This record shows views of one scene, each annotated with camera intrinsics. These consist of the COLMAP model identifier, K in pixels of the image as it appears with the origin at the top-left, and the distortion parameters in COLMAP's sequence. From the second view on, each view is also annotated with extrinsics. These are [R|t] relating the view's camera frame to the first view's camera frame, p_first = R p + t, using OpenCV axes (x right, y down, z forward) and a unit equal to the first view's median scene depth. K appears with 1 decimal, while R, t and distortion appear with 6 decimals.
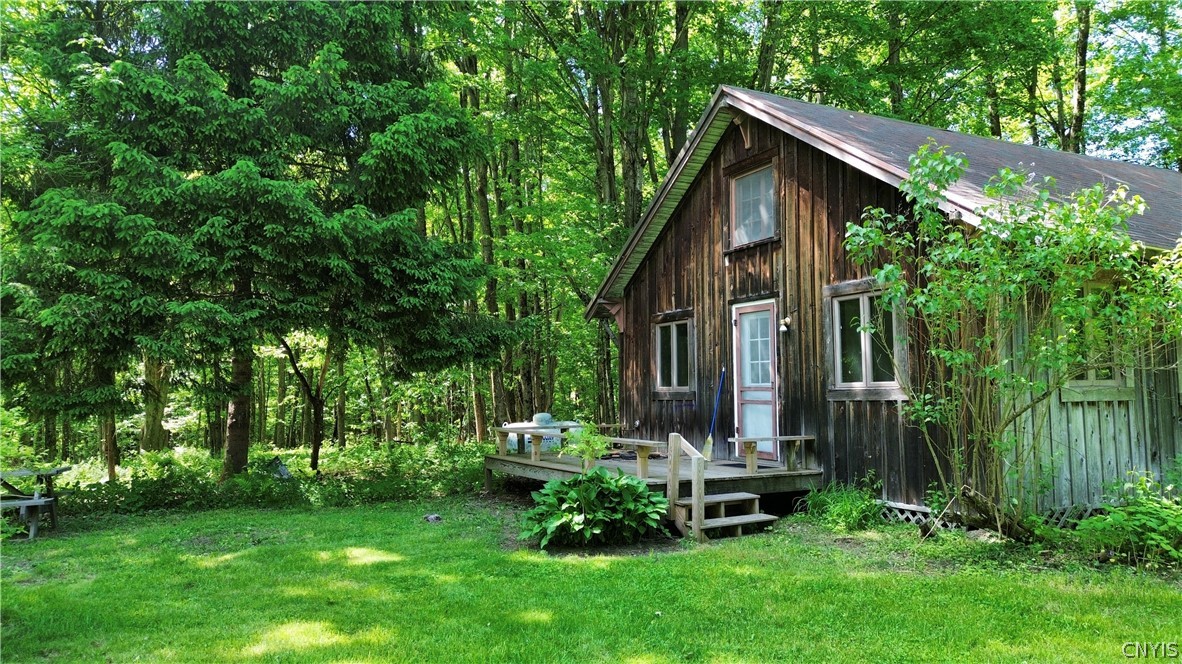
lens RADIAL K [[839.0, 0, 594.4], [0, 839.0, 352.1], [0, 0, 1]] dist [0.028342, 0.000234]
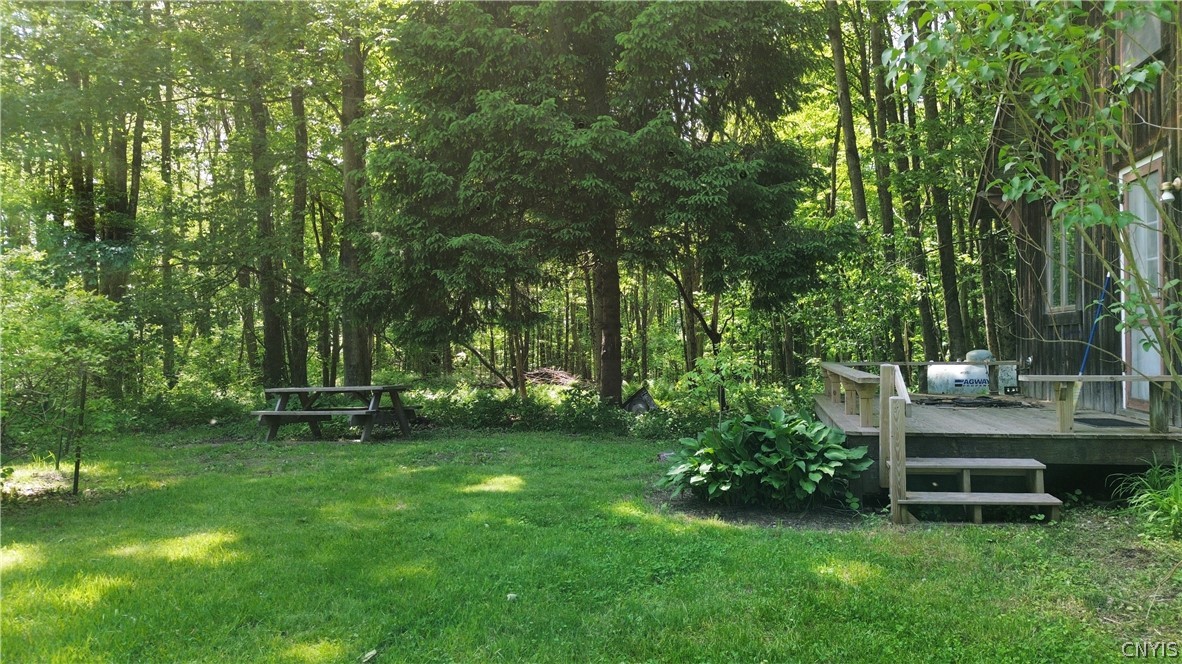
lens RADIAL K [[856.5, 0, 591.0], [0, 856.5, 332.0], [0, 0, 1]] dist [0.016906, -0.001024]
pose [[0.755929, -0.013022, -0.654524, 0.362647], [0.036019, 0.999115, 0.021721, 0.045781], [0.653661, -0.039994, 0.755730, 0.300562]]
